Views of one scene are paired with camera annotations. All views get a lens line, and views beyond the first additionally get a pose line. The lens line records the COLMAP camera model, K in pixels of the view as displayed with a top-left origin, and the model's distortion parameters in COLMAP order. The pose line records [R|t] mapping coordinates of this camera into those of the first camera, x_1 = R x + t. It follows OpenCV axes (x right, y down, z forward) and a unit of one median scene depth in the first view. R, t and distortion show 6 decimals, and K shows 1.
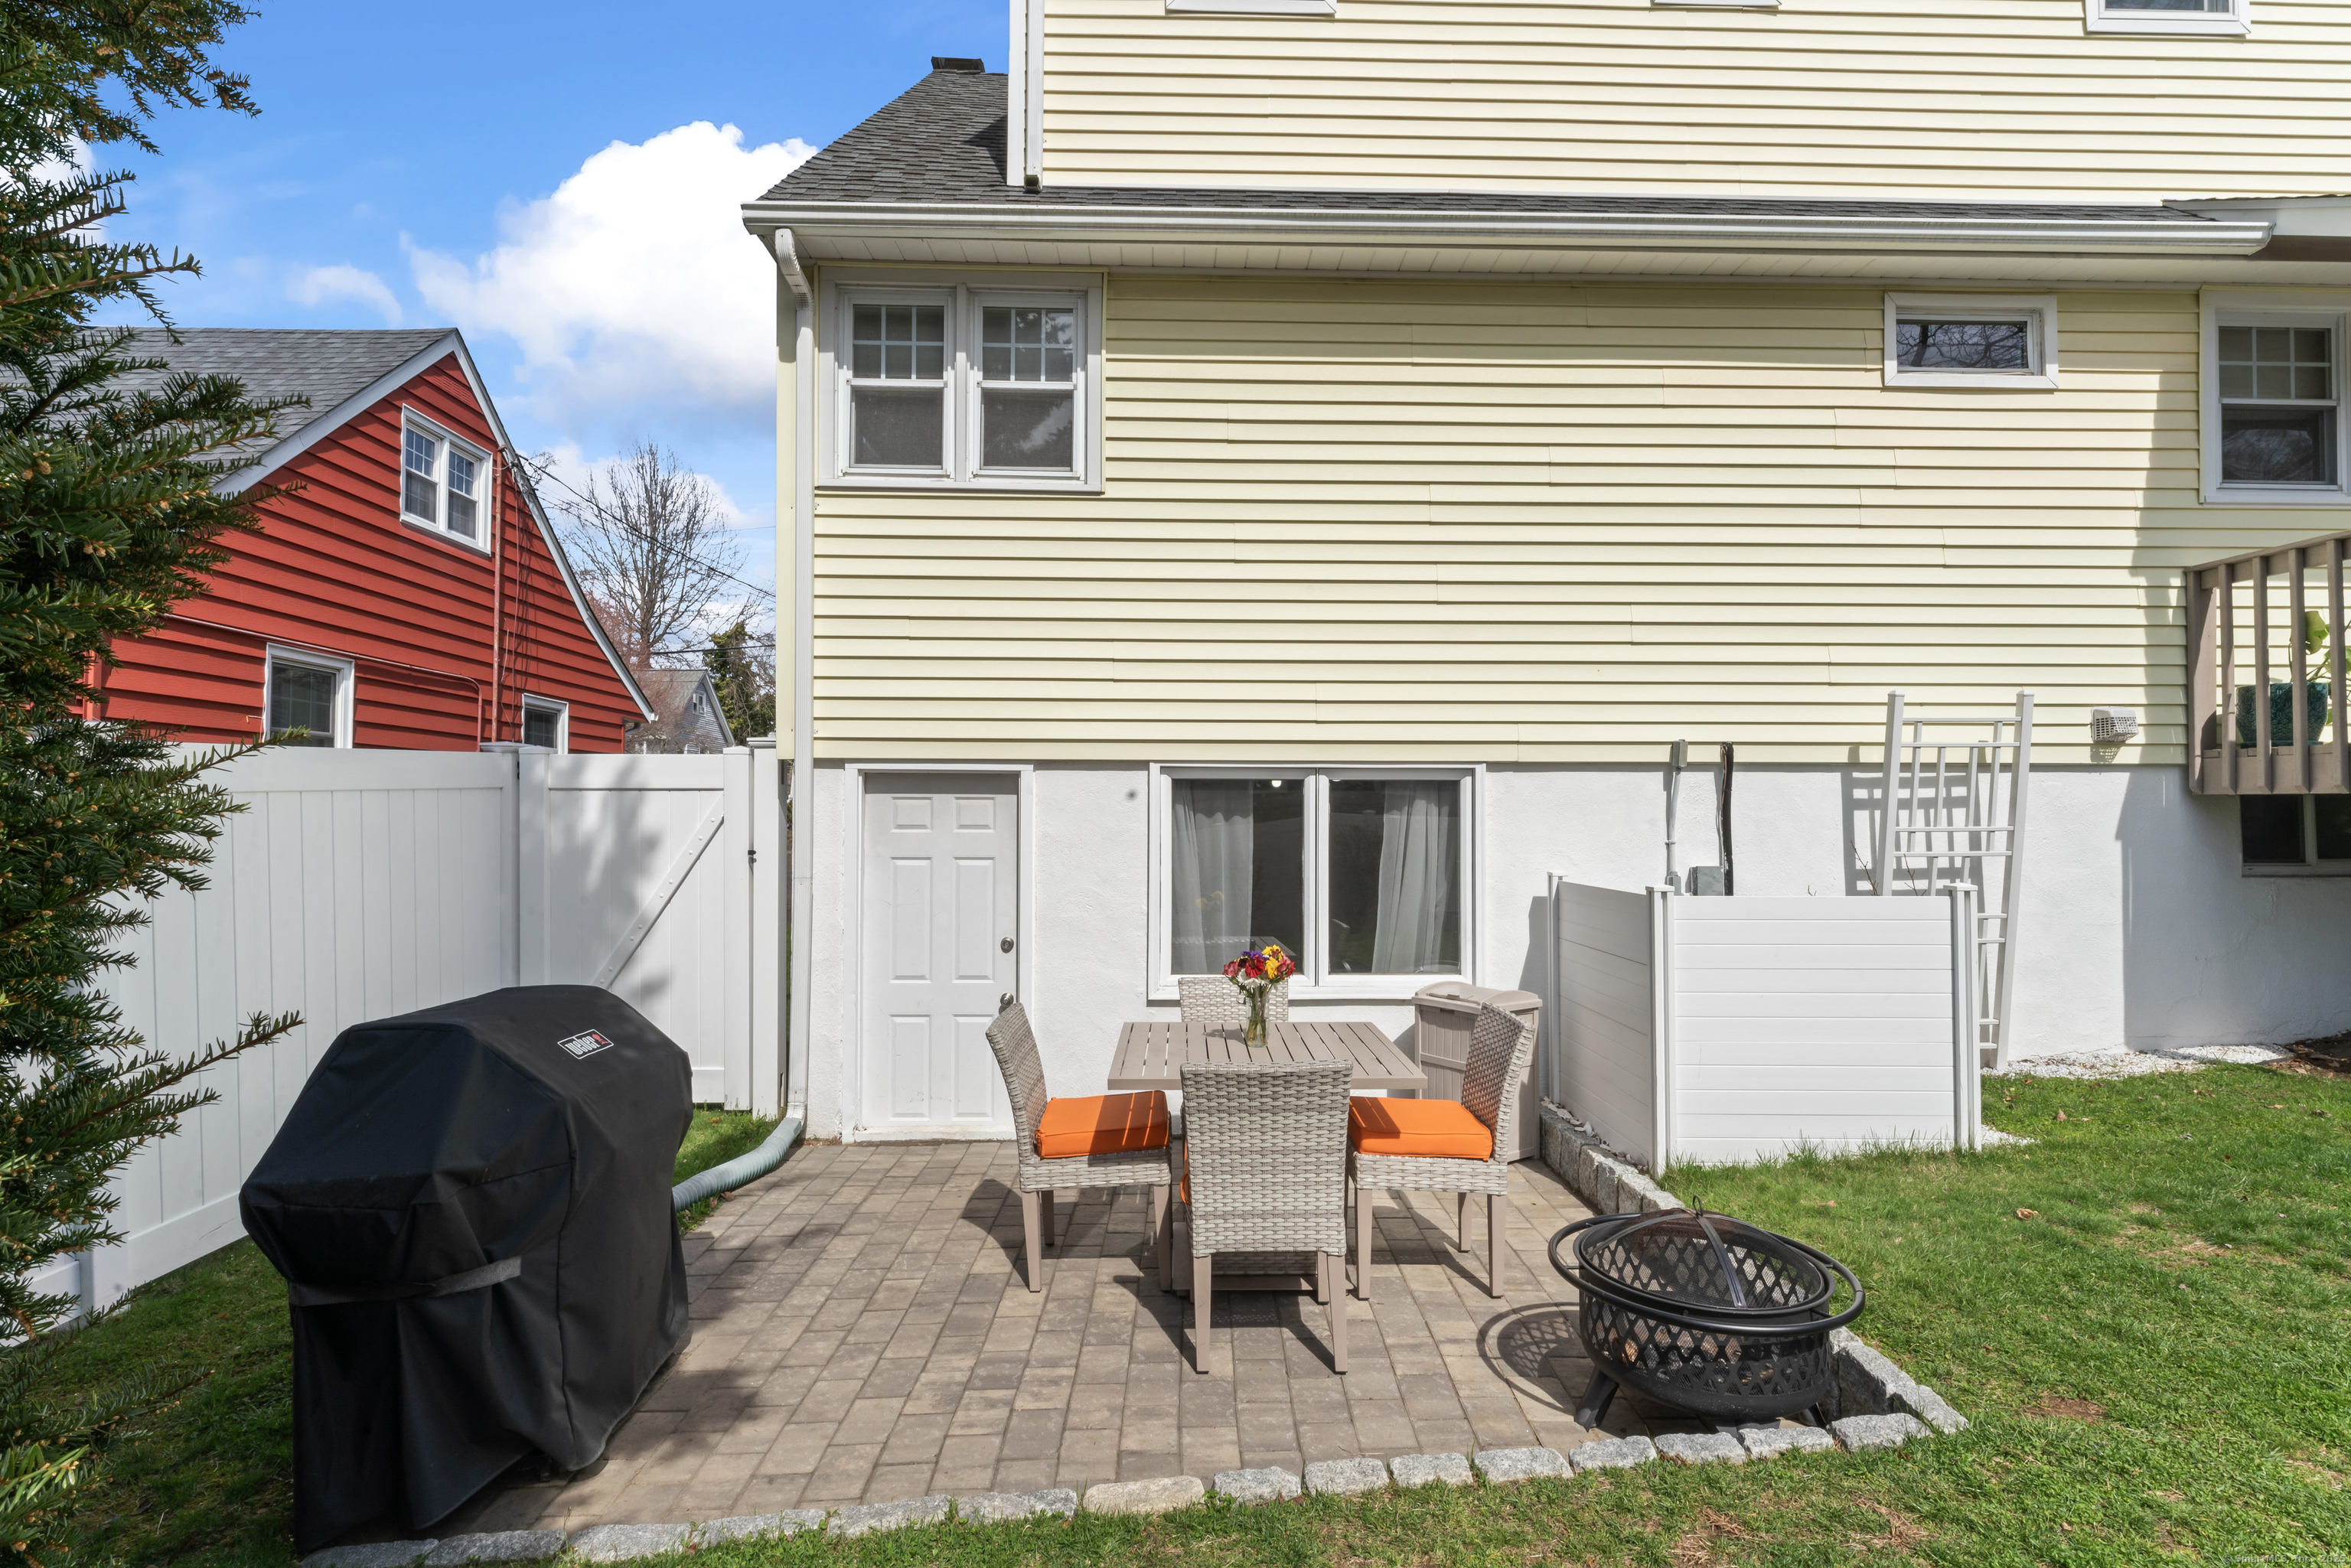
lens RADIAL K [[1097.0, 0, 1179.7], [0, 1097.0, 796.9], [0, 0, 1]] dist [-0.002340, 0.000409]
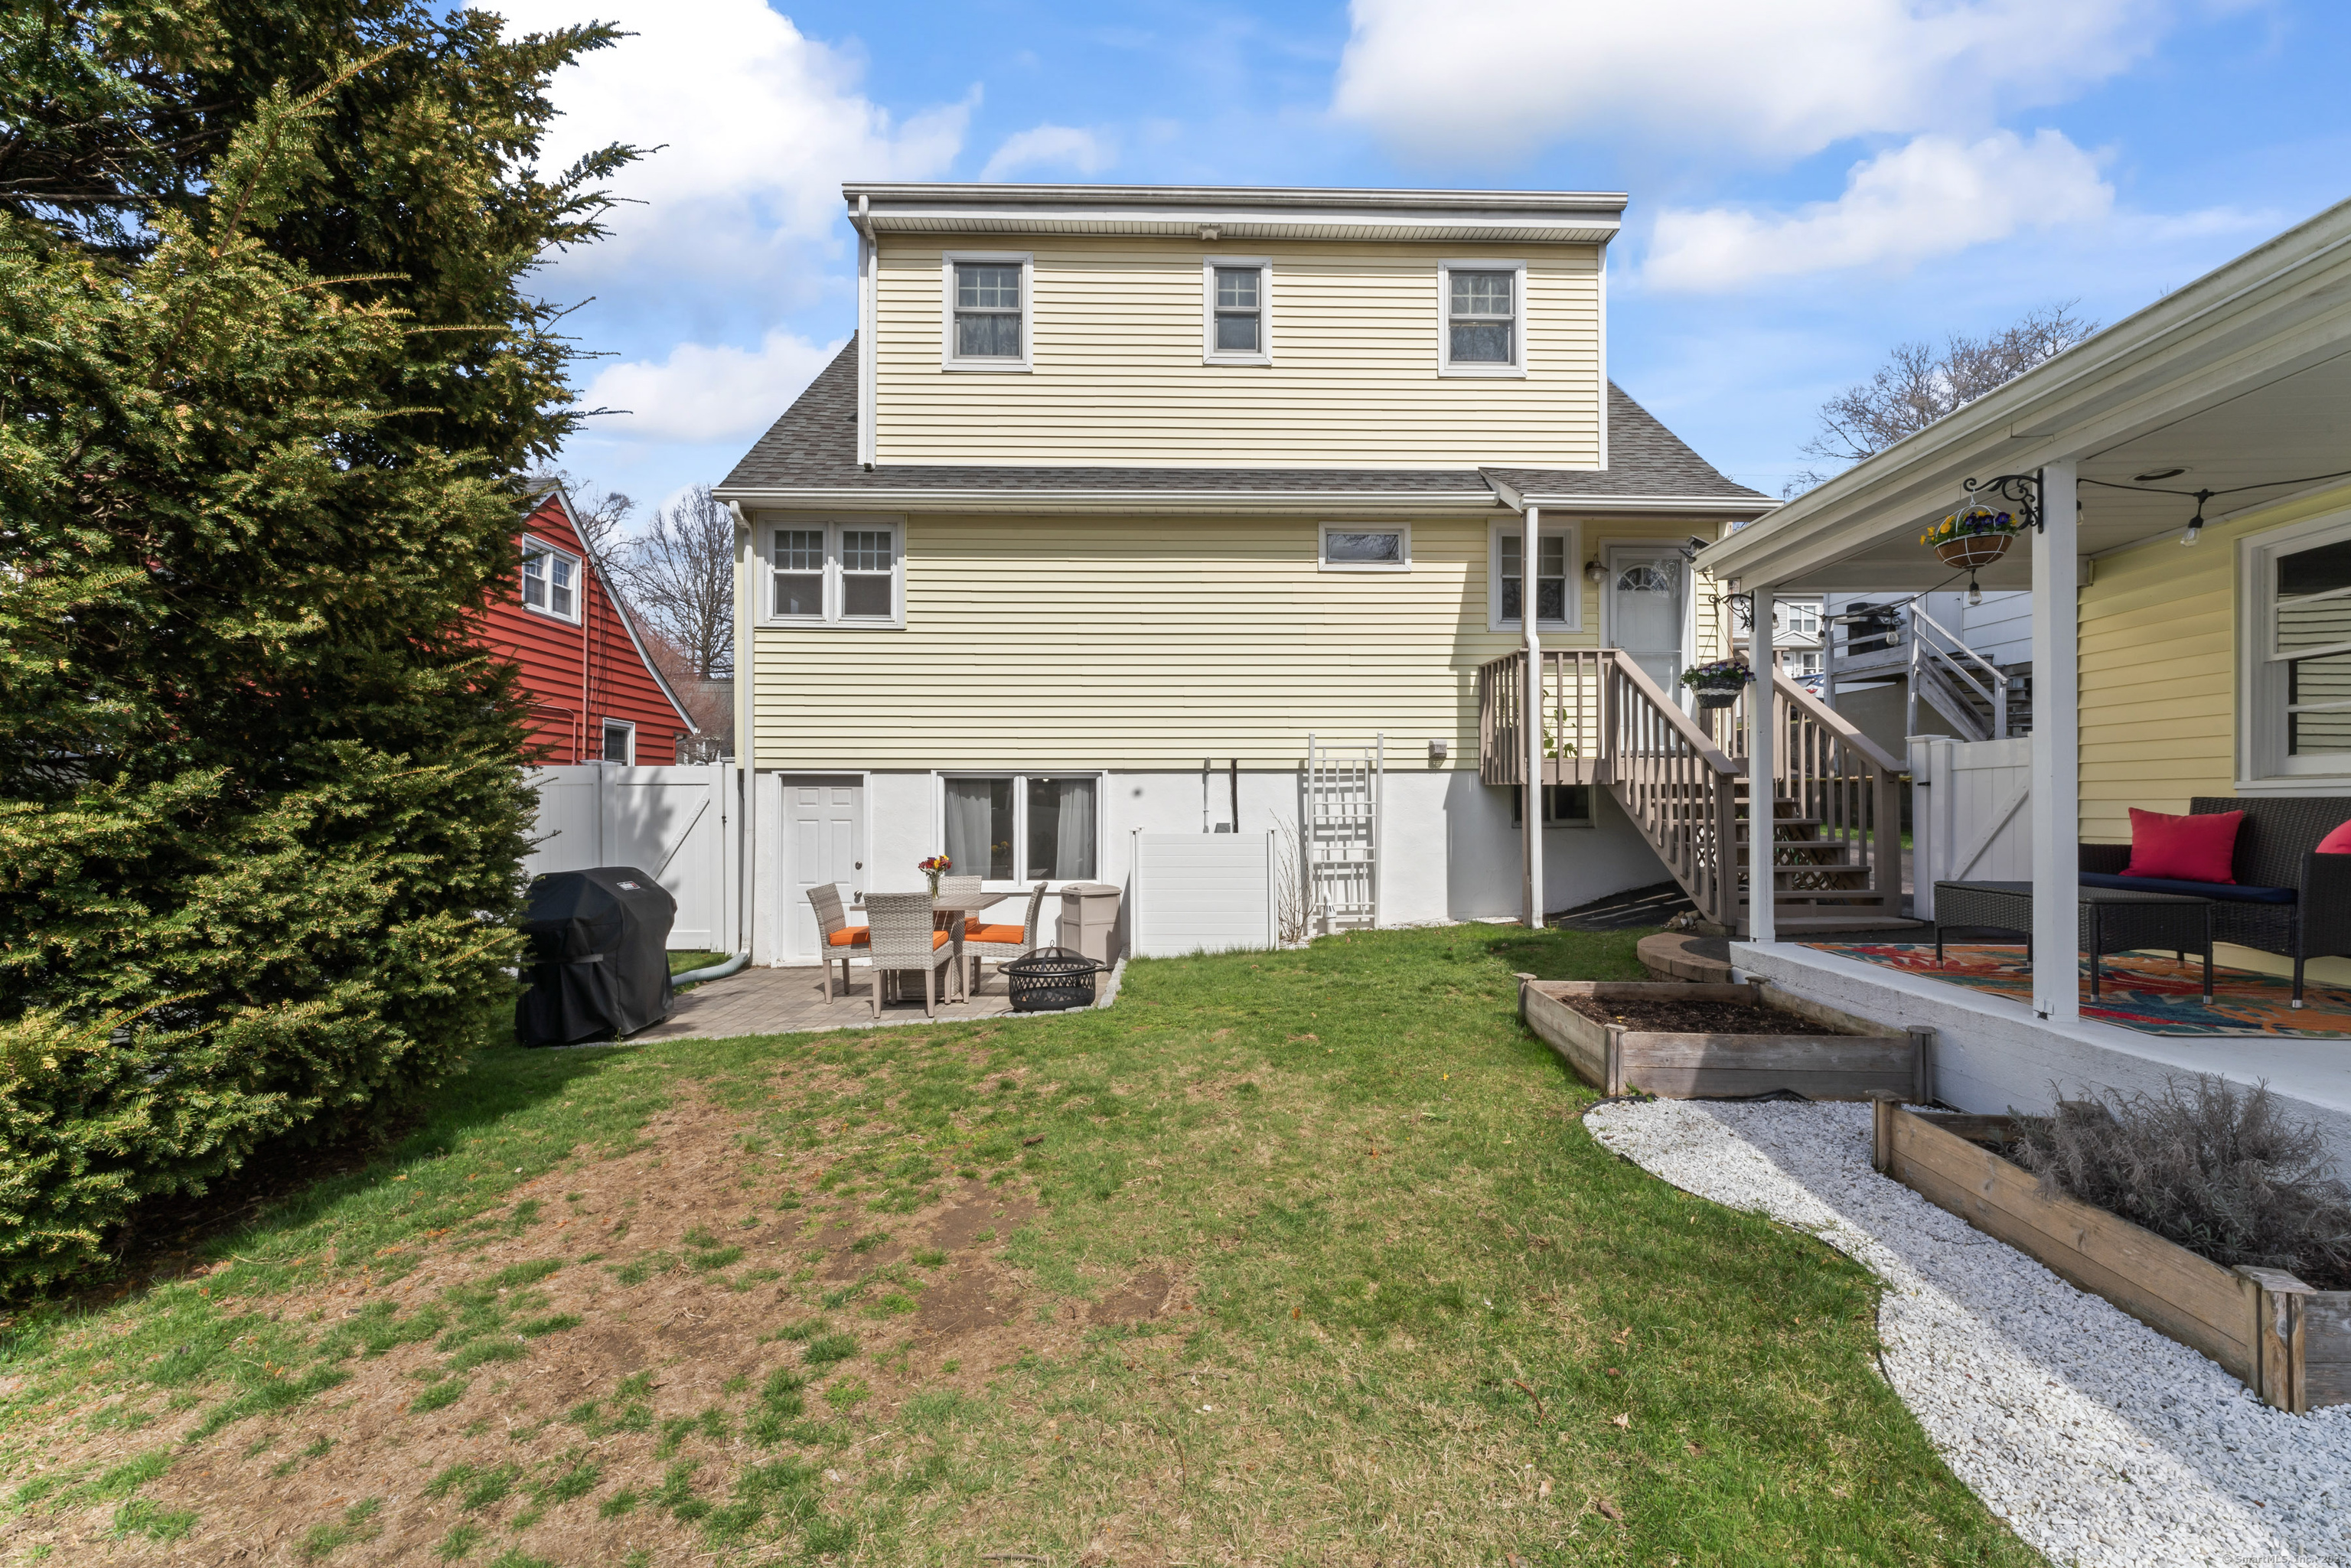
lens RADIAL K [[948.9, 0, 1178.2], [0, 948.9, 793.9], [0, 0, 1]] dist [-0.001422, 0.001293]
pose [[0.999987, -0.003174, 0.003979, 0.391451], [0.003139, 0.999956, 0.008787, -0.002451], [-0.004007, -0.008774, 0.999953, -0.650003]]
